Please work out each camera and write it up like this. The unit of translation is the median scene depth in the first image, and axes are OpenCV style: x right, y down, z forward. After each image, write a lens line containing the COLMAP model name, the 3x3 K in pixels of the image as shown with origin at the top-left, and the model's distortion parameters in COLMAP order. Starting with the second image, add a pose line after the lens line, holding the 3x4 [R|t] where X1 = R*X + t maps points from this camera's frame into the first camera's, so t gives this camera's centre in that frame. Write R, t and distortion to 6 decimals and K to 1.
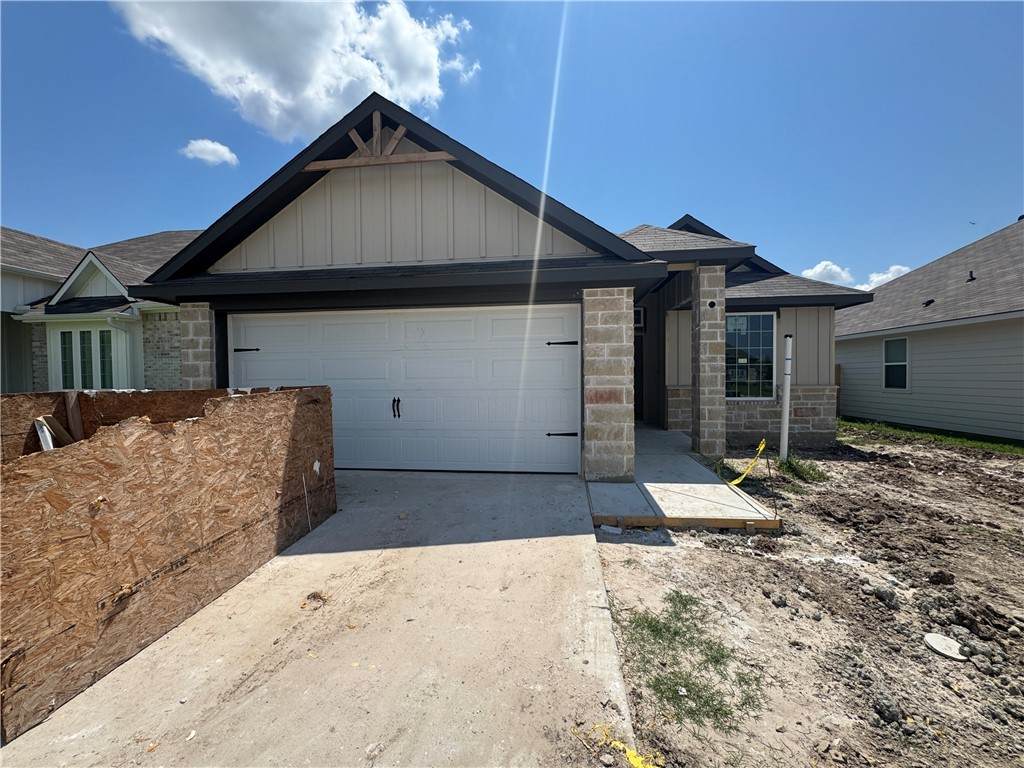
lens RADIAL K [[410.1, 0, 510.5], [0, 410.1, 383.9], [0, 0, 1]] dist [-0.002556, 0.000252]
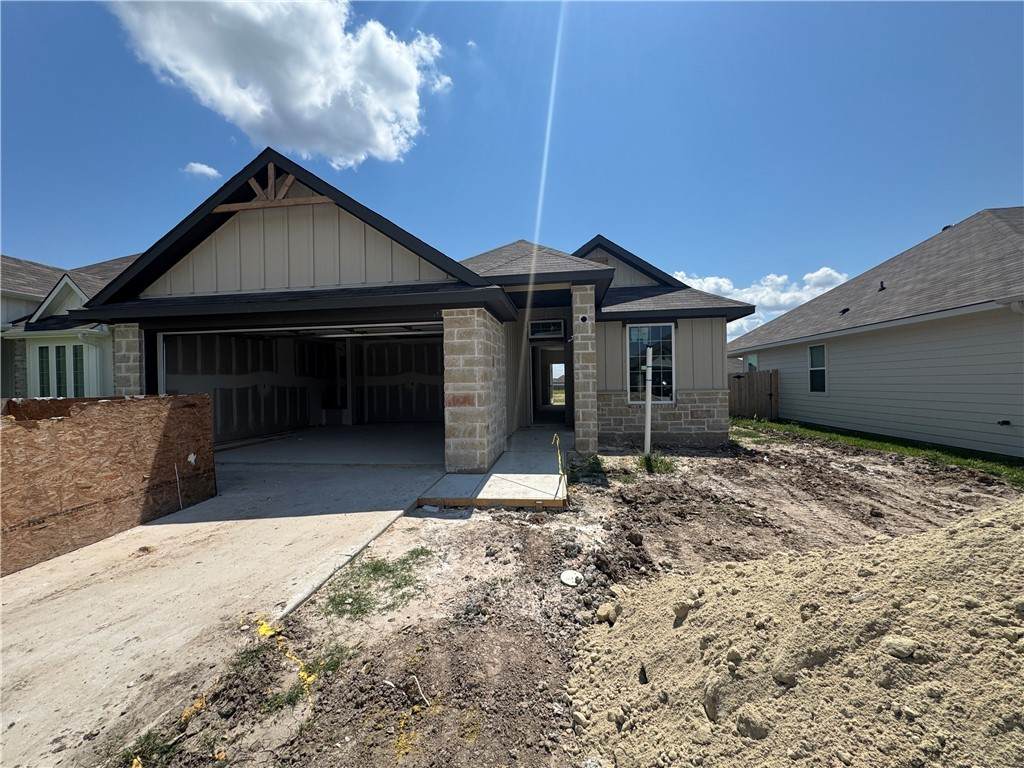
lens RADIAL K [[410.1, 0, 510.7], [0, 410.1, 383.6], [0, 0, 1]] dist [-0.002556, 0.000252]
pose [[0.999867, -0.008414, -0.013980, 0.388410], [0.008172, 0.999816, -0.017340, 0.003857], [0.014124, 0.017223, 0.999752, -0.174315]]
